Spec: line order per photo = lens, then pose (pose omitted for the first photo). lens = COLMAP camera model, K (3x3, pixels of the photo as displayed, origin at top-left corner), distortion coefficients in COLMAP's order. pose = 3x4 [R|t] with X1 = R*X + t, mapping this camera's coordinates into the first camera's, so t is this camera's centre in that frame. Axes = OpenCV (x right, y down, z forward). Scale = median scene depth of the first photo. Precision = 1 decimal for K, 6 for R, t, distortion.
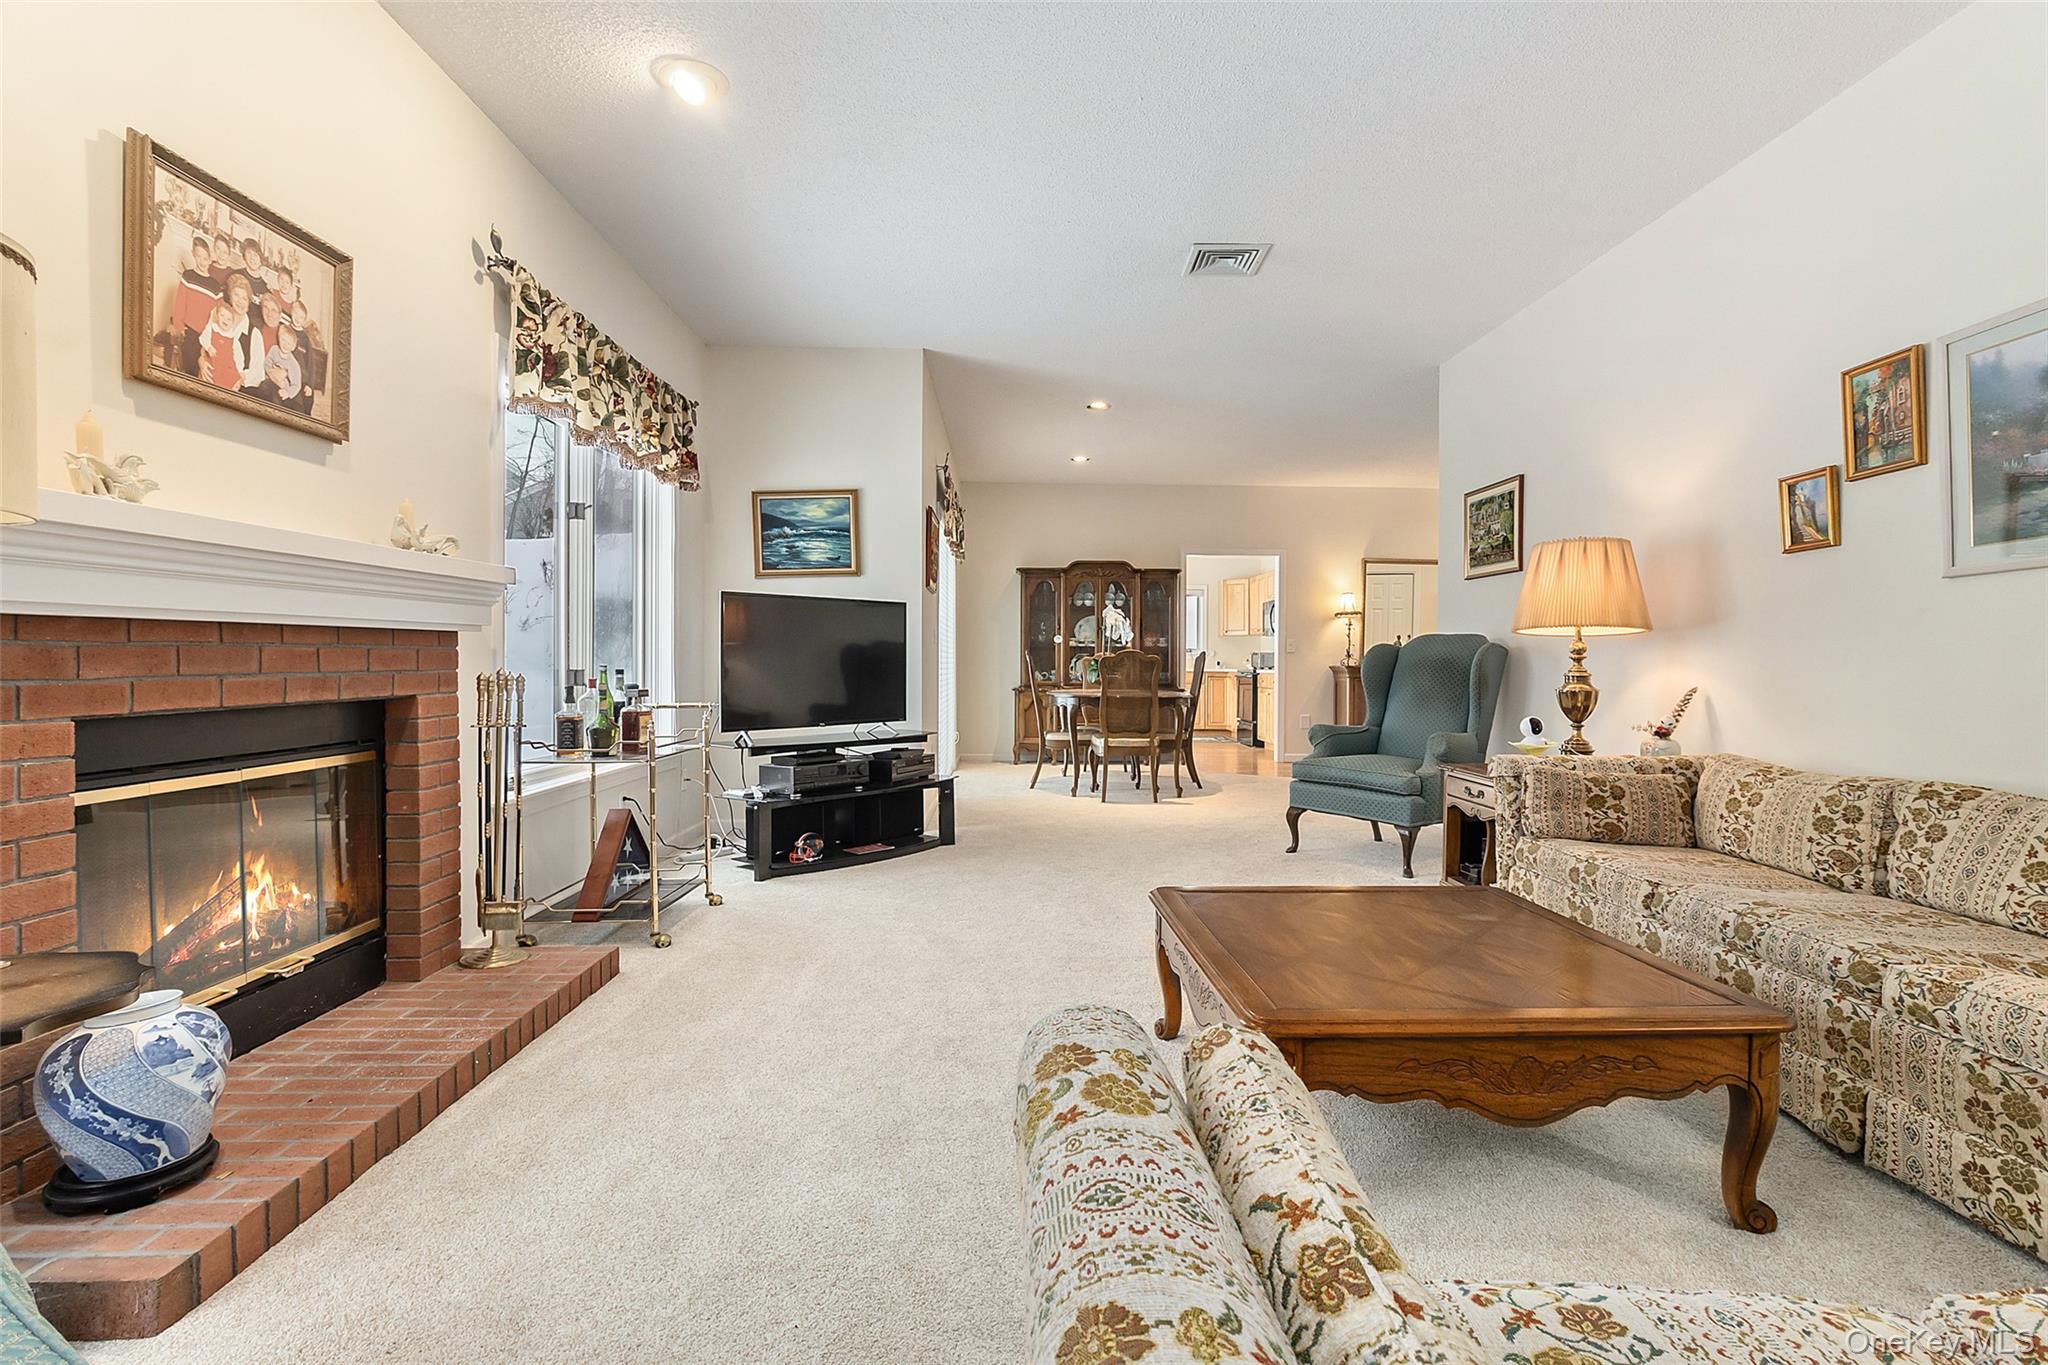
lens RADIAL K [[950.9, 0, 1039.1], [0, 950.9, 669.9], [0, 0, 1]] dist [0.002801, -0.000323]
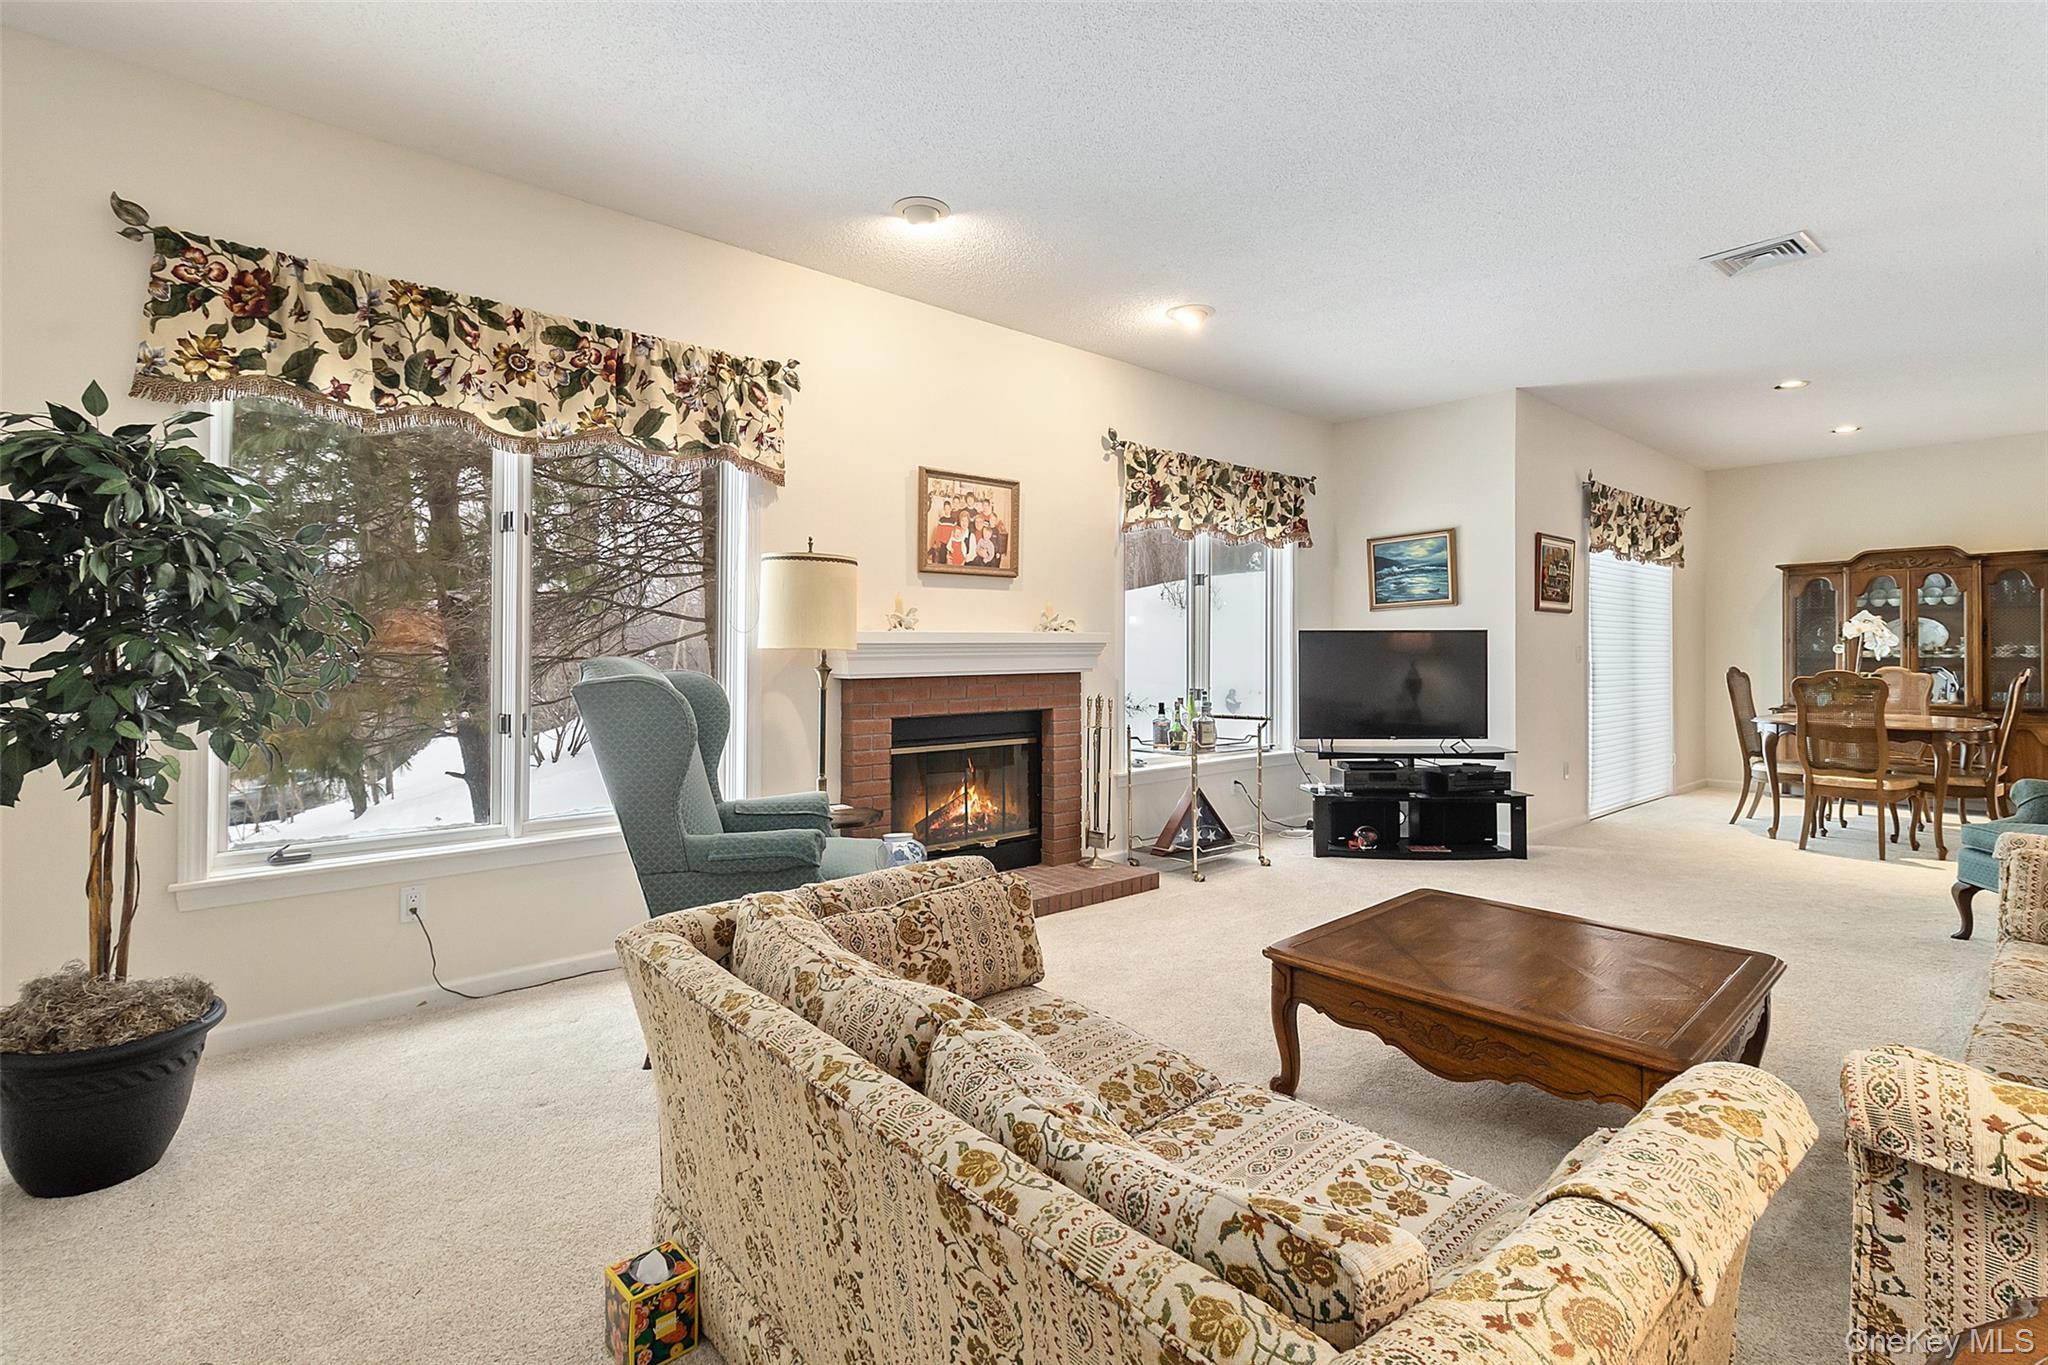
lens RADIAL K [[940.0, 0, 1013.3], [0, 940.0, 651.9], [0, 0, 1]] dist [-0.001355, 0.000201]
pose [[0.626181, -0.007025, -0.779646, 0.547277], [-0.003534, 0.999924, -0.011849, -0.047315], [0.779670, 0.010175, 0.626109, -0.143448]]
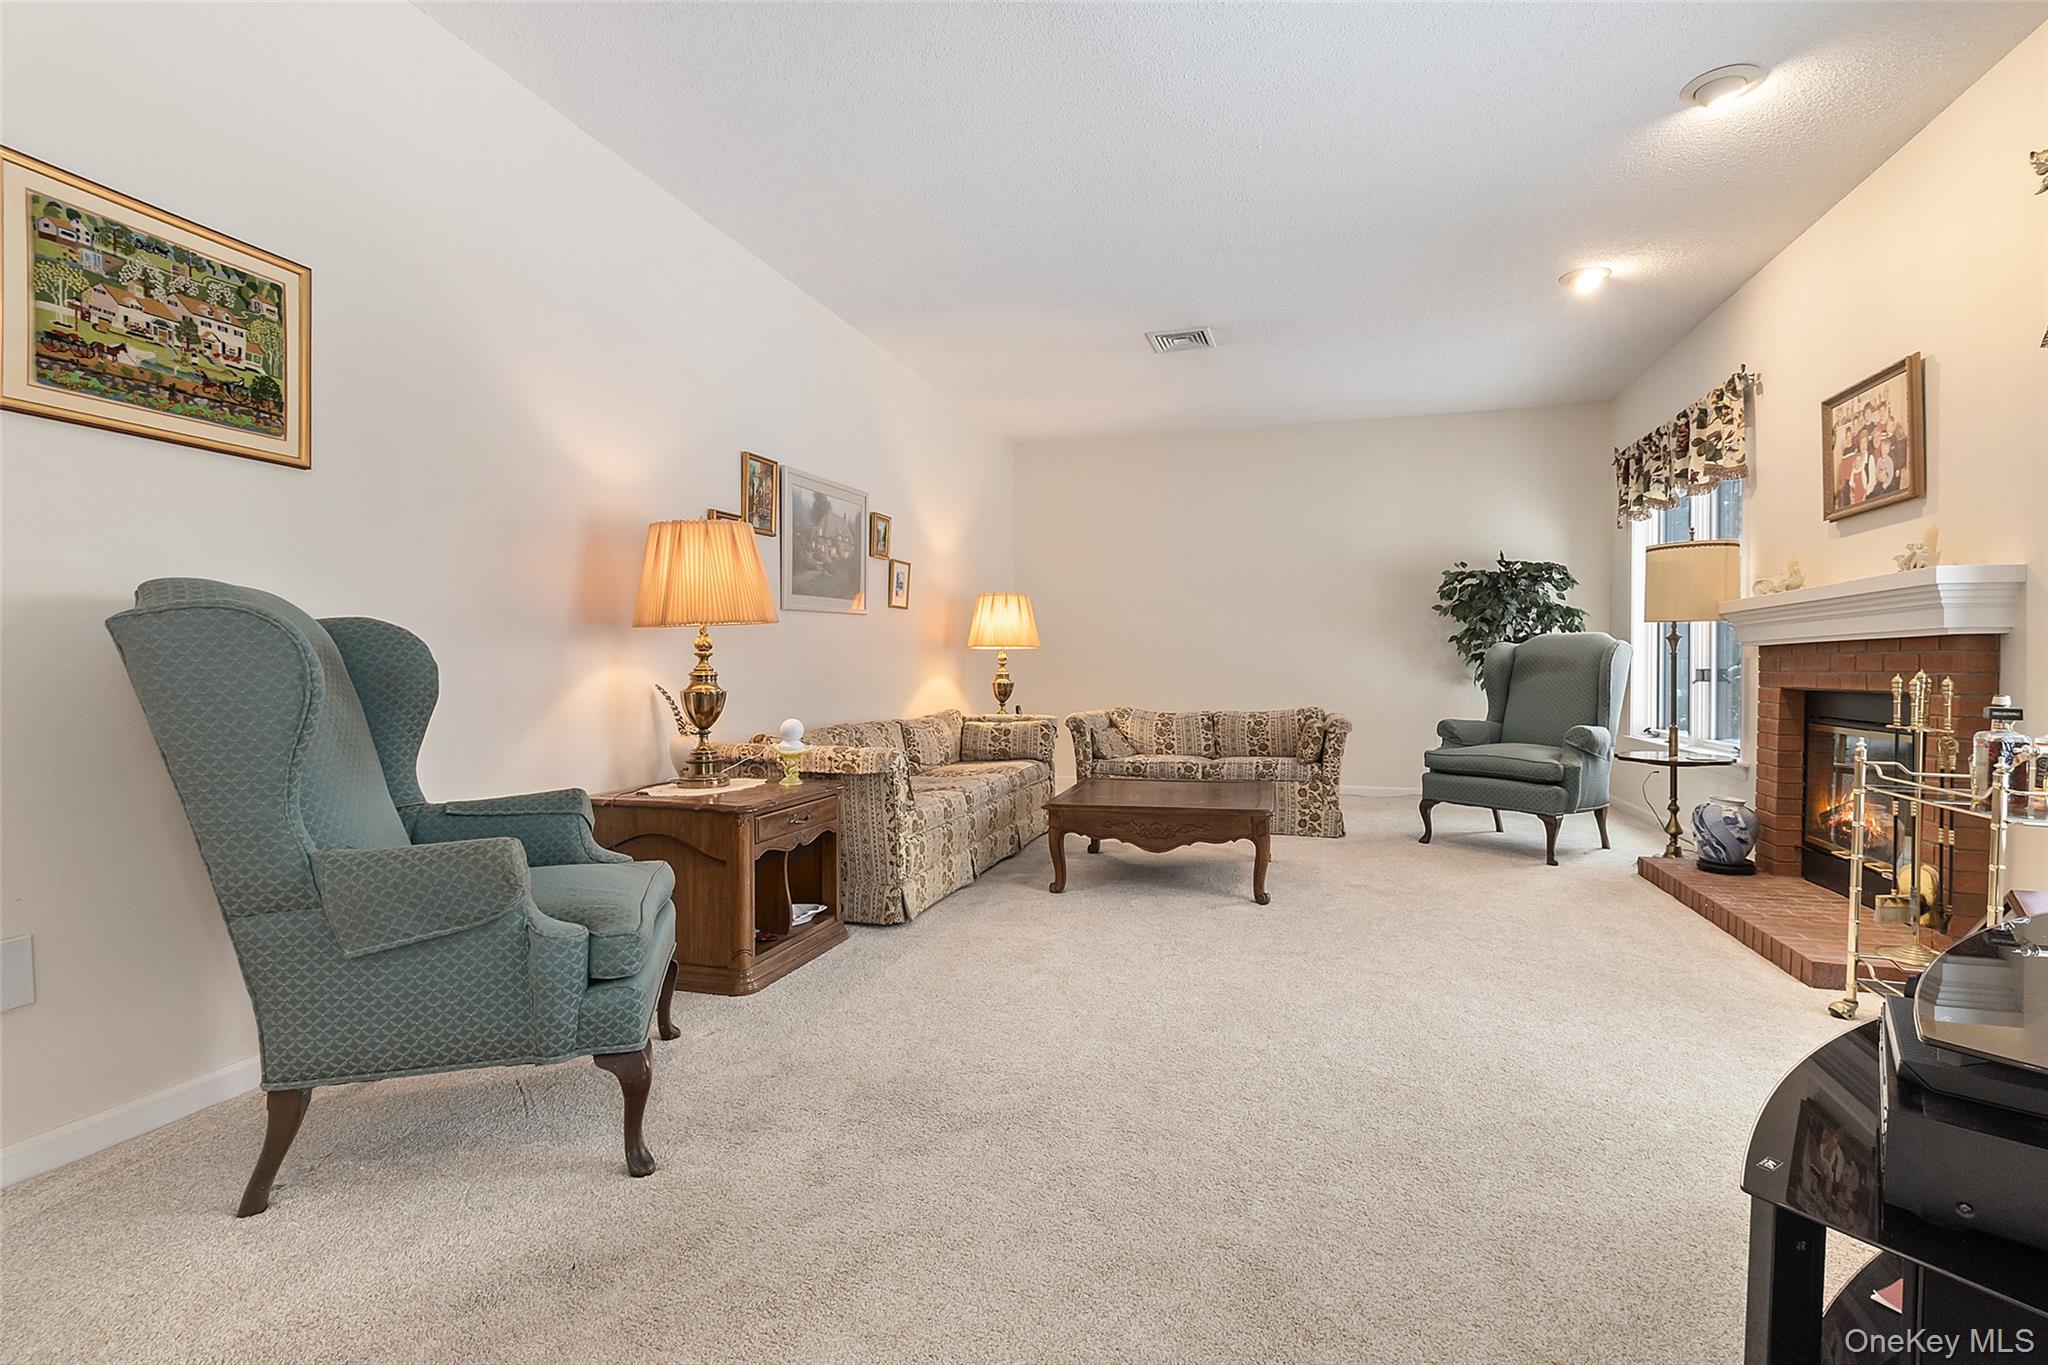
lens RADIAL K [[950.9, 0, 1039.1], [0, 950.9, 669.9], [0, 0, 1]] dist [0.002801, -0.000323]
pose [[-0.953502, -0.006443, 0.301318, 0.014569], [-0.001698, 0.999870, 0.016006, -0.014591], [-0.301383, 0.014750, -0.953389, 1.905770]]
